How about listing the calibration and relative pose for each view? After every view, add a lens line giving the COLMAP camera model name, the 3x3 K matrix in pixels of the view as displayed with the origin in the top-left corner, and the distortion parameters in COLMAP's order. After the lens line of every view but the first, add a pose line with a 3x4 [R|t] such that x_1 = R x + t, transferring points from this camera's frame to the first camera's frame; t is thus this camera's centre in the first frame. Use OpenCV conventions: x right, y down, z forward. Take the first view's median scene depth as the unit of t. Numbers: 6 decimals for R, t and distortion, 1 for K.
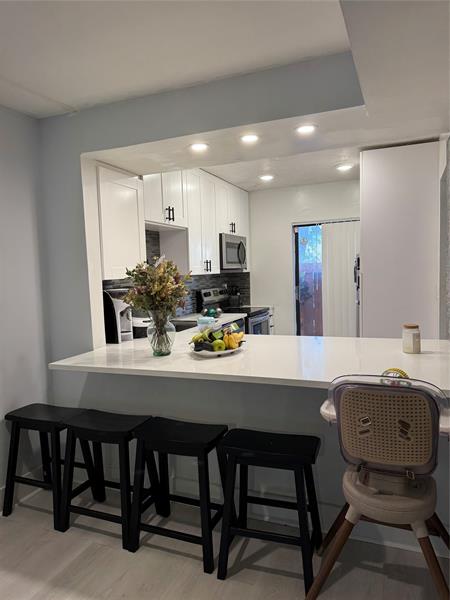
lens RADIAL K [[420.0, 0, 225.0], [0, 420.0, 300.0], [0, 0, 1]] dist [0.117696, -0.175657]
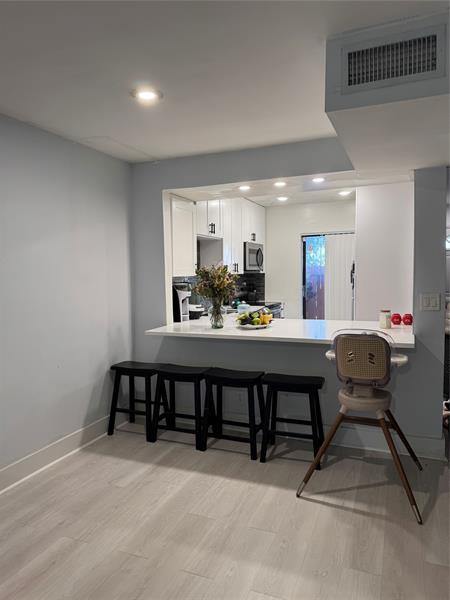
lens RADIAL K [[420.0, 0, 225.0], [0, 420.0, 300.0], [0, 0, 1]] dist [0.117696, -0.175657]
pose [[0.999841, 0.017786, 0.001255, -0.096805], [-0.017784, 0.999840, -0.001893, 0.026076], [-0.001289, 0.001871, 0.999997, -0.363658]]
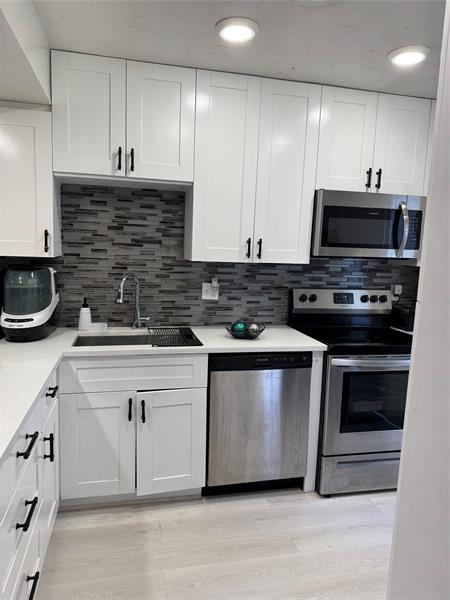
lens RADIAL K [[420.0, 0, 225.0], [0, 420.0, 300.0], [0, 0, 1]] dist [0.117696, -0.175657]
pose [[0.582806, 0.152399, -0.798193, 0.541262], [-0.111724, 0.987956, 0.107054, -0.090509], [0.804894, 0.026785, 0.592813, 0.824008]]
